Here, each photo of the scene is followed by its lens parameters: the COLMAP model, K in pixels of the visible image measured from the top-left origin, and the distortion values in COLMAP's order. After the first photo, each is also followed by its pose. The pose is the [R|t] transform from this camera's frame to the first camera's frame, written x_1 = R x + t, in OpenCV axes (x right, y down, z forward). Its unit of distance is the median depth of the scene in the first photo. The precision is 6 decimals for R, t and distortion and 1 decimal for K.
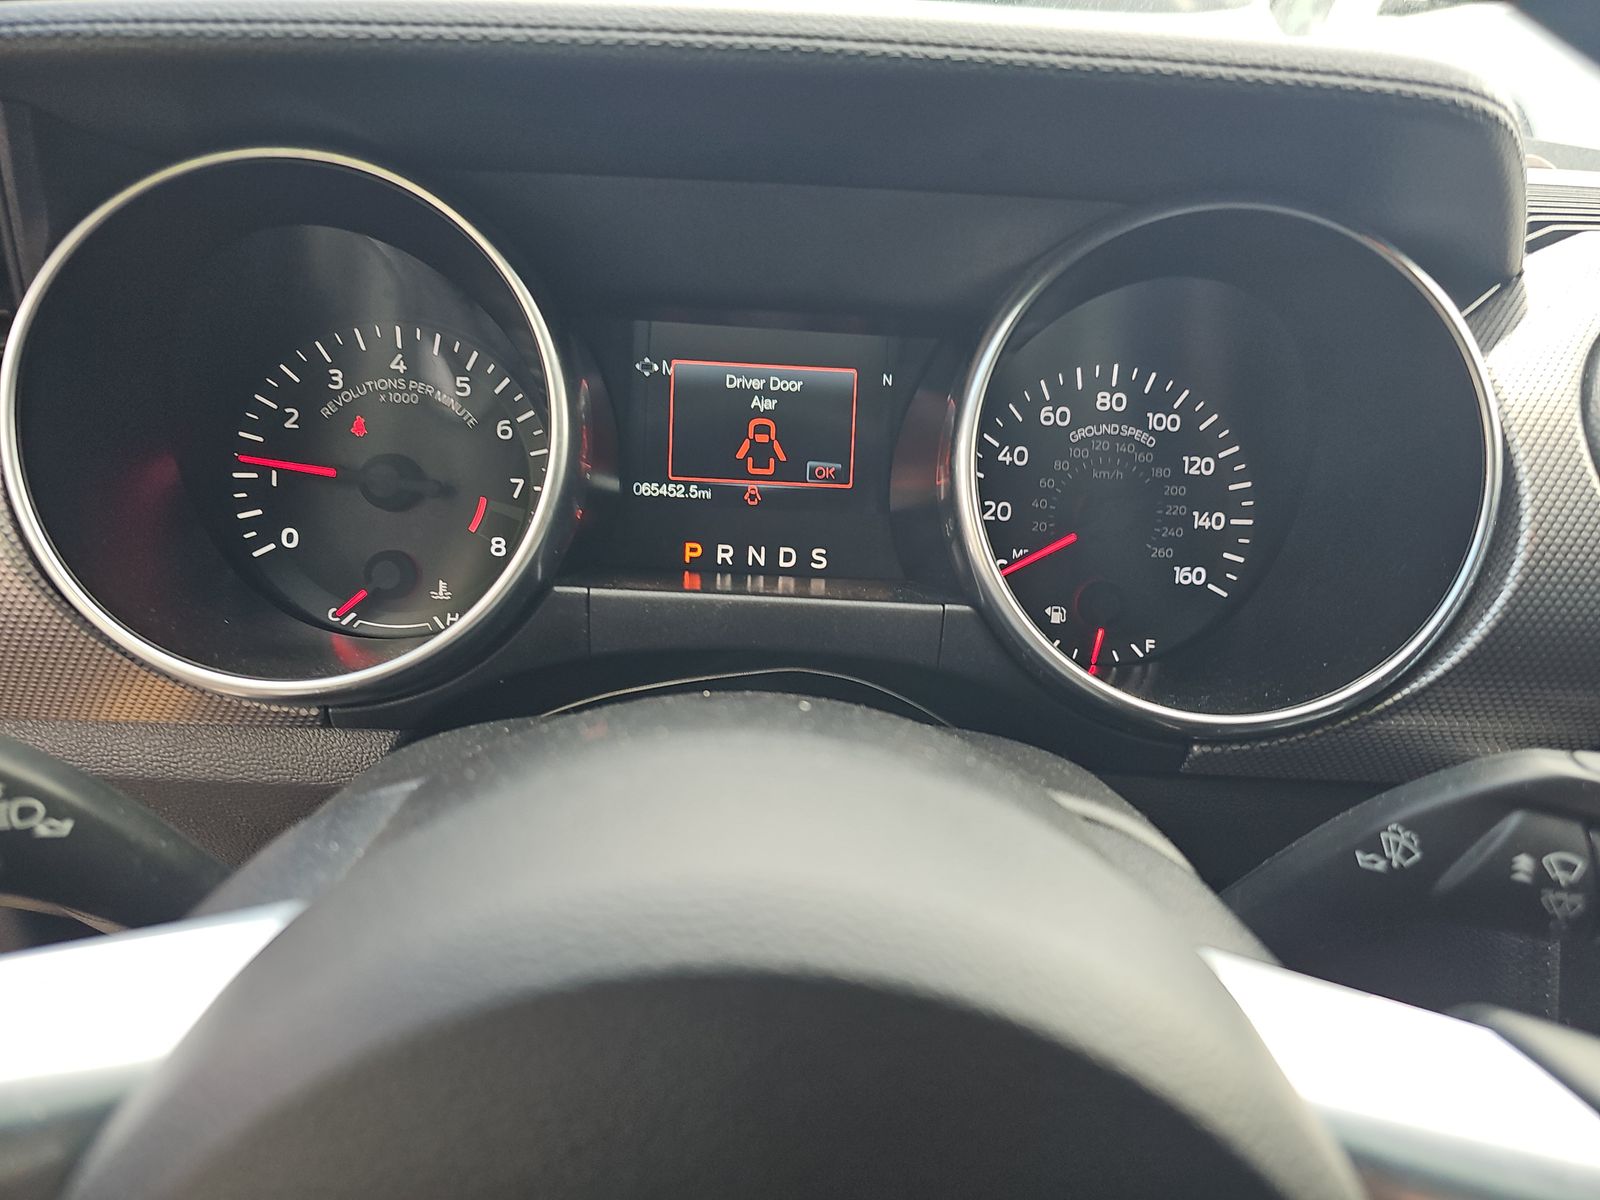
lens RADIAL K [[1070.5, 0, 793.9], [0, 1070.5, 614.3], [0, 0, 1]] dist [0.012710, -0.002979]
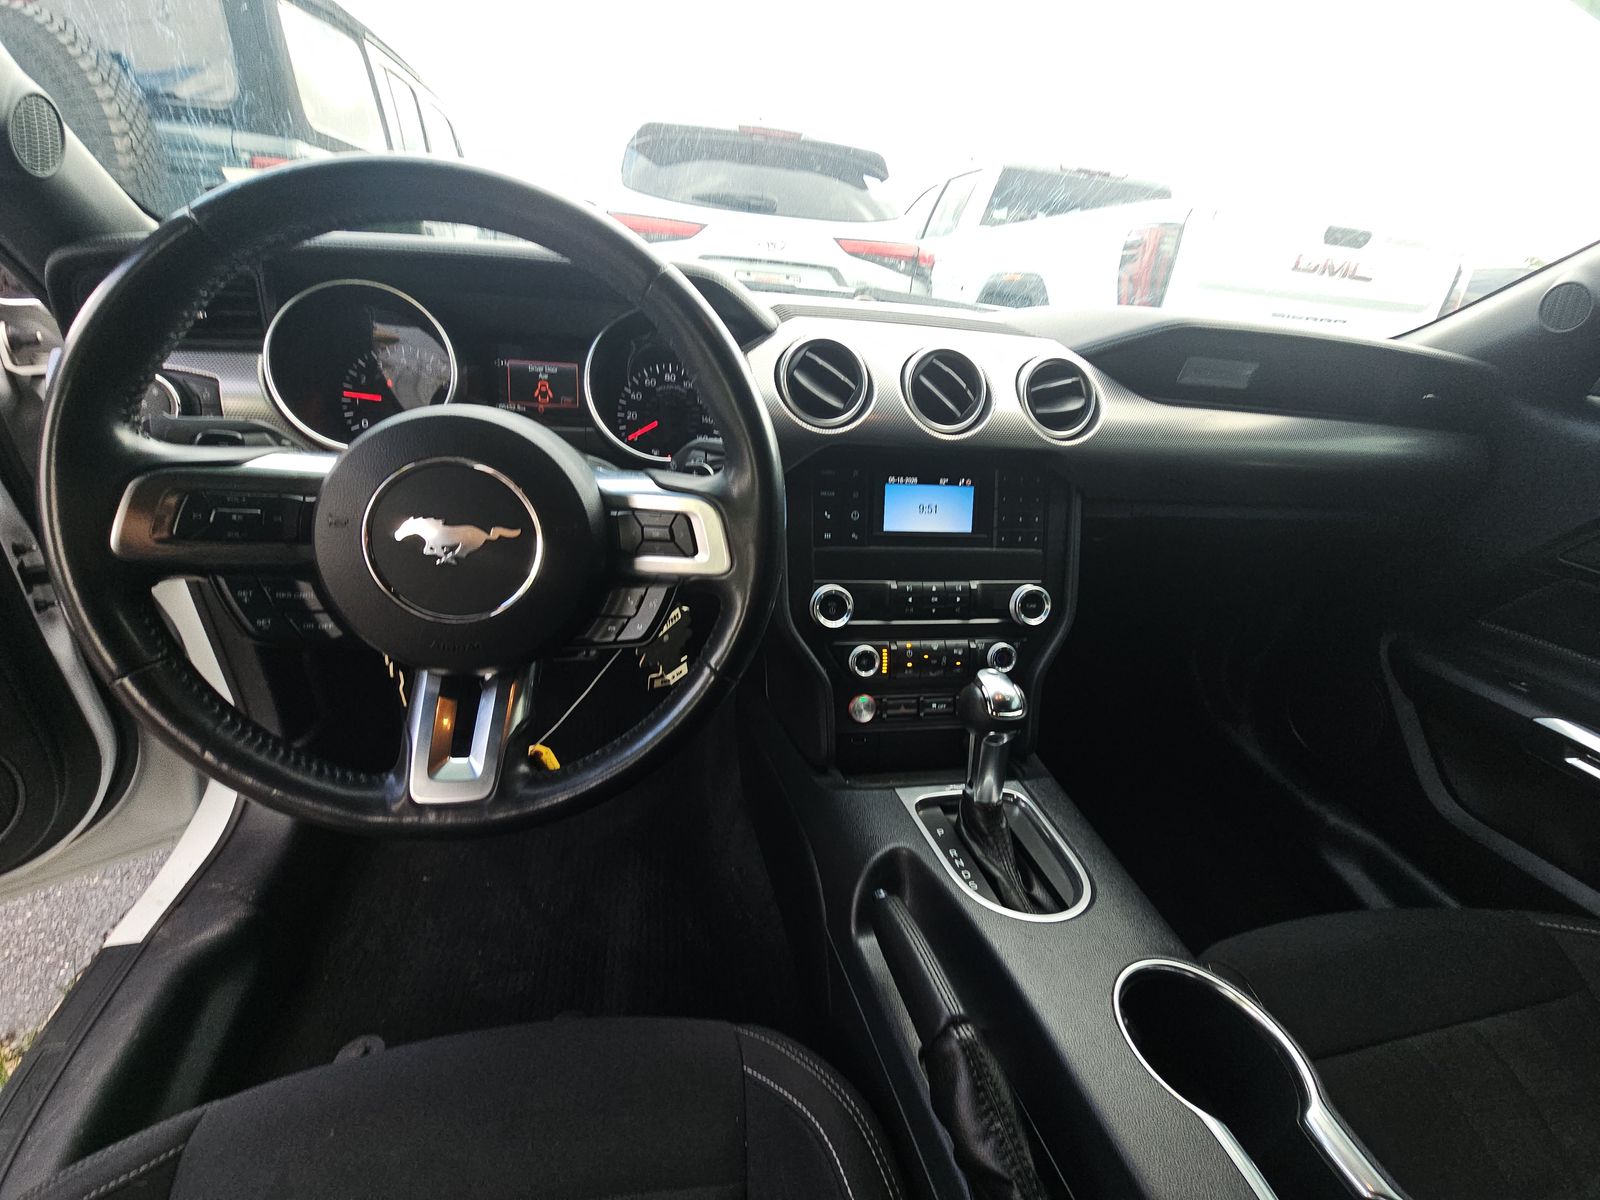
lens RADIAL K [[643.5, 0, 793.0], [0, 643.5, 598.2], [0, 0, 1]] dist [-0.003685, -0.005507]
pose [[0.987288, -0.043418, 0.152898, 0.338606], [0.037963, 0.998540, 0.038419, 0.348524], [-0.154343, -0.032126, 0.987495, -0.797933]]
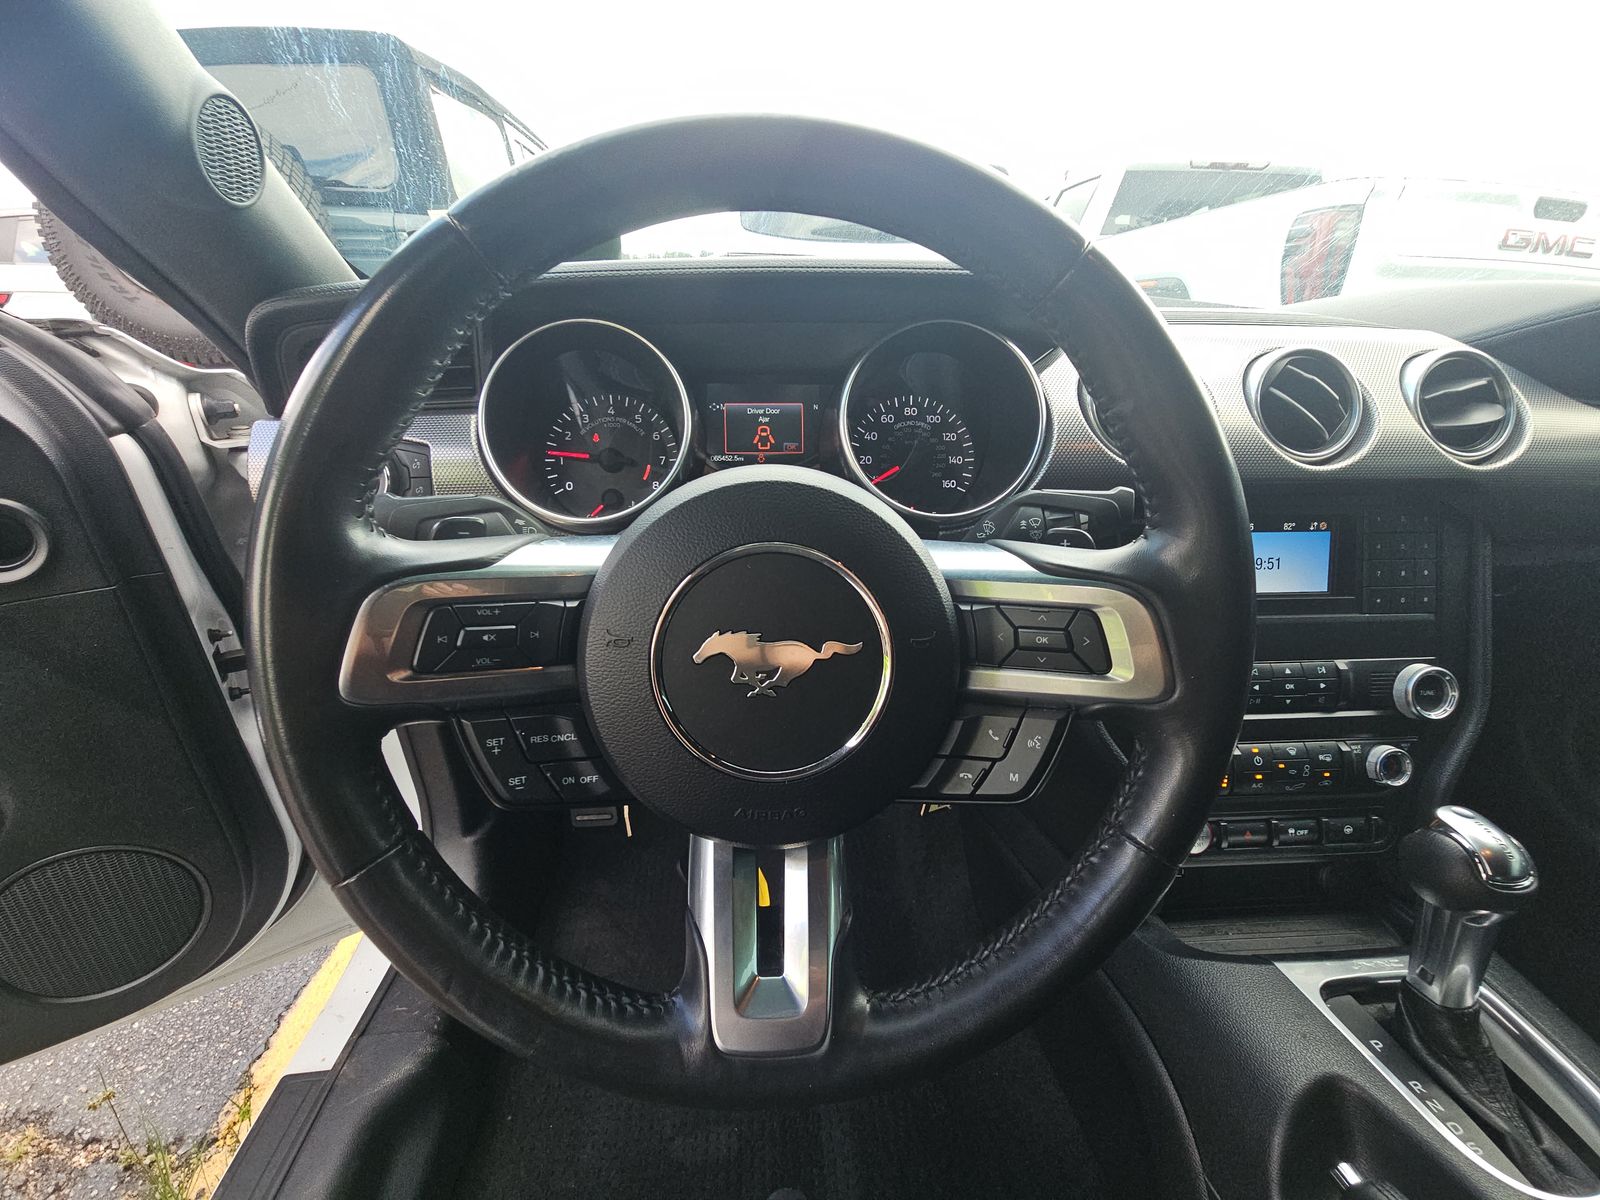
lens RADIAL K [[643.5, 0, 786.7], [0, 643.5, 597.7], [0, 0, 1]] dist [-0.003685, -0.005507]
pose [[0.998360, -0.057160, 0.003061, -0.004838], [0.057201, 0.998240, -0.015653, 0.221743], [-0.002161, 0.015803, 0.999873, -0.418233]]
